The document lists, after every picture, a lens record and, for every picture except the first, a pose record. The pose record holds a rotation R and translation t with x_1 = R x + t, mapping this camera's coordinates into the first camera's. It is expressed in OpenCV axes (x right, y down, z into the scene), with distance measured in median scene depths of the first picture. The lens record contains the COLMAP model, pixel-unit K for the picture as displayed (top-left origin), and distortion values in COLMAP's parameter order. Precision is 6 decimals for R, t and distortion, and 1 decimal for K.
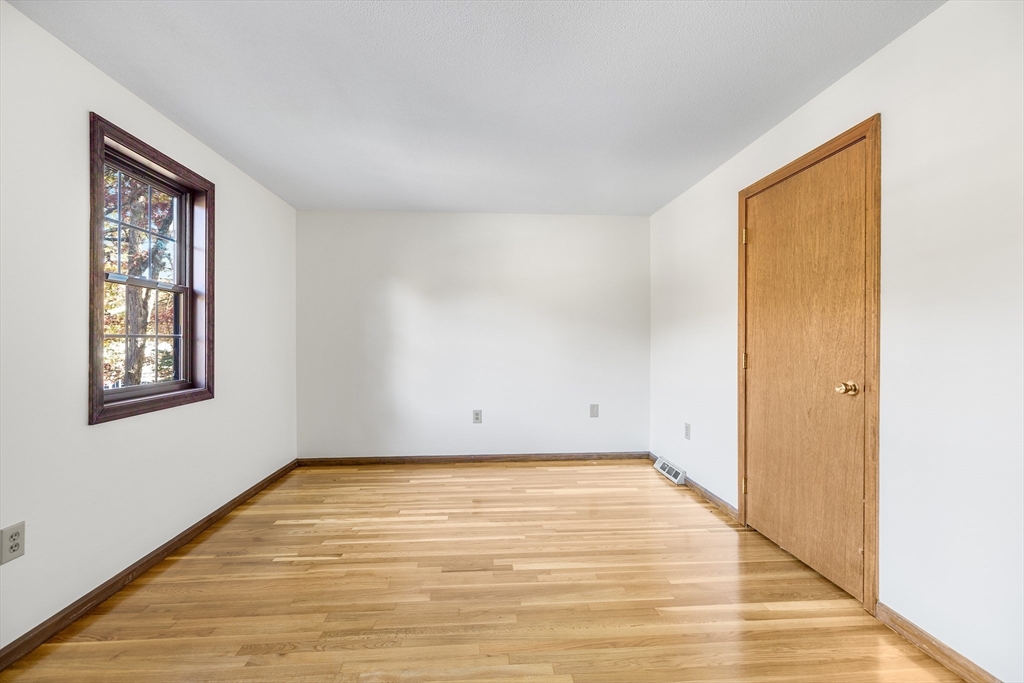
lens RADIAL K [[433.9, 0, 507.6], [0, 433.9, 345.6], [0, 0, 1]] dist [0.002068, 0.000675]
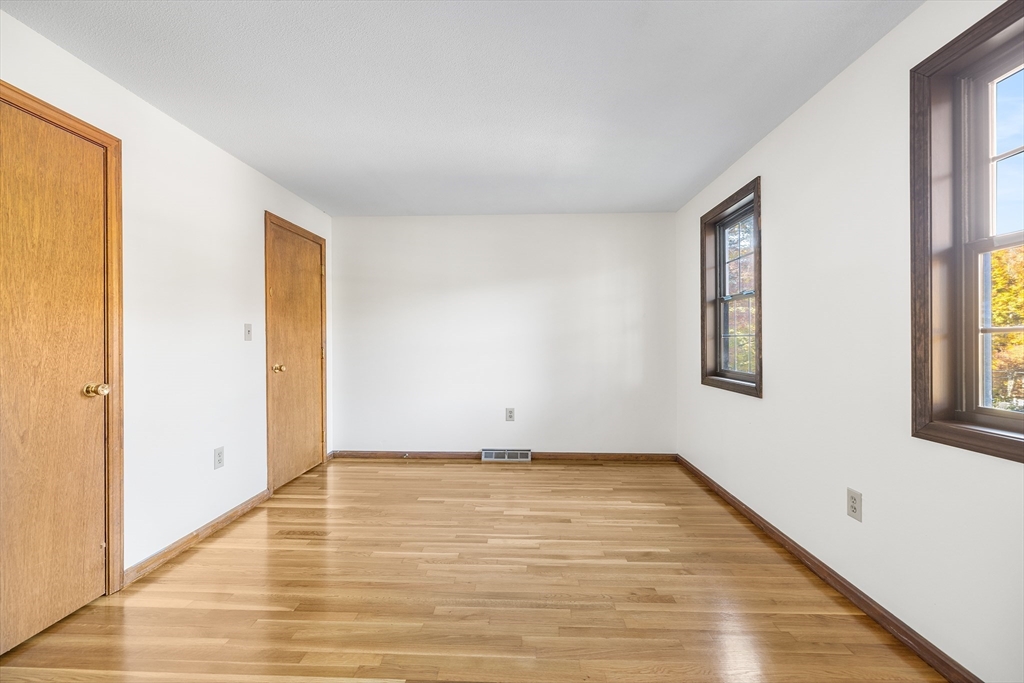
lens RADIAL K [[433.9, 0, 512.7], [0, 433.9, 341.8], [0, 0, 1]] dist [0.002068, 0.000675]
pose [[-0.994880, 0.003292, 0.101009, -0.245388], [0.004372, 0.999936, 0.010464, -0.015872], [-0.100968, 0.010852, -0.994830, 1.822809]]
